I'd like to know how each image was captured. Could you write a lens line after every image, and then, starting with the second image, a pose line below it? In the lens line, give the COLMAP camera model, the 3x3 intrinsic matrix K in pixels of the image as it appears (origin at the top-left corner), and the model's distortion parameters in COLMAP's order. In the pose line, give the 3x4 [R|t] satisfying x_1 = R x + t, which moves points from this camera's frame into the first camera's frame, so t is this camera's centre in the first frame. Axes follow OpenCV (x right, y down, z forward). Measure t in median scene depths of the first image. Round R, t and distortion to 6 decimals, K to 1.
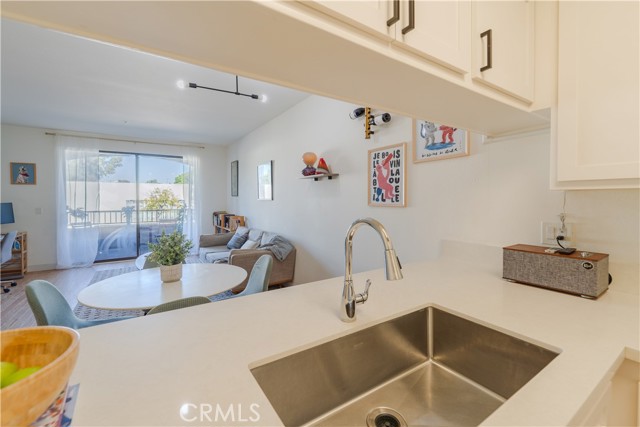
lens RADIAL K [[259.1, 0, 325.7], [0, 259.1, 203.7], [0, 0, 1]] dist [0.001725, 0.000089]
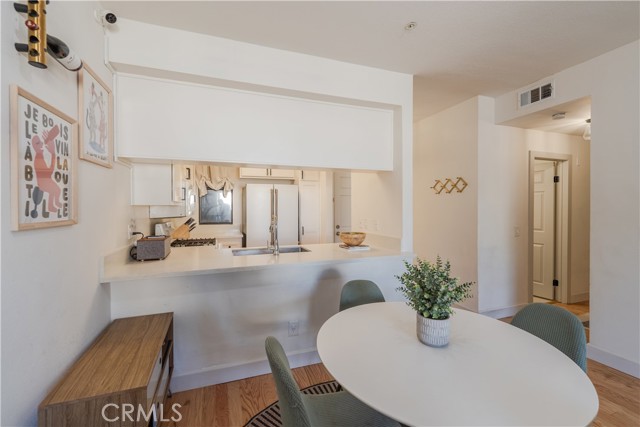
lens RADIAL K [[271.9, 0, 321.9], [0, 271.9, 209.4], [0, 0, 1]] dist [0.000197, -0.000037]
pose [[-0.969962, 0.003827, 0.243228, -0.400722], [0.010392, 0.999615, 0.025712, -0.031268], [-0.243036, 0.027467, -0.969628, 1.389145]]
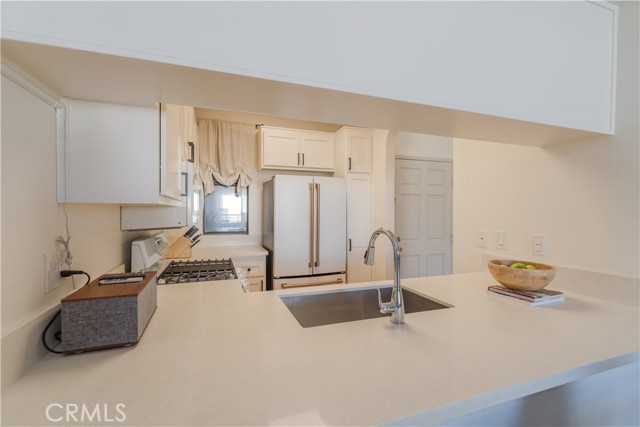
lens RADIAL K [[269.2, 0, 309.1], [0, 269.2, 214.1], [0, 0, 1]] dist [0.001125, 0.000223]
pose [[-0.964870, -0.000842, 0.262727, 0.064387], [0.007177, 0.999537, 0.029562, -0.022369], [-0.262631, 0.030409, -0.964417, 0.871469]]
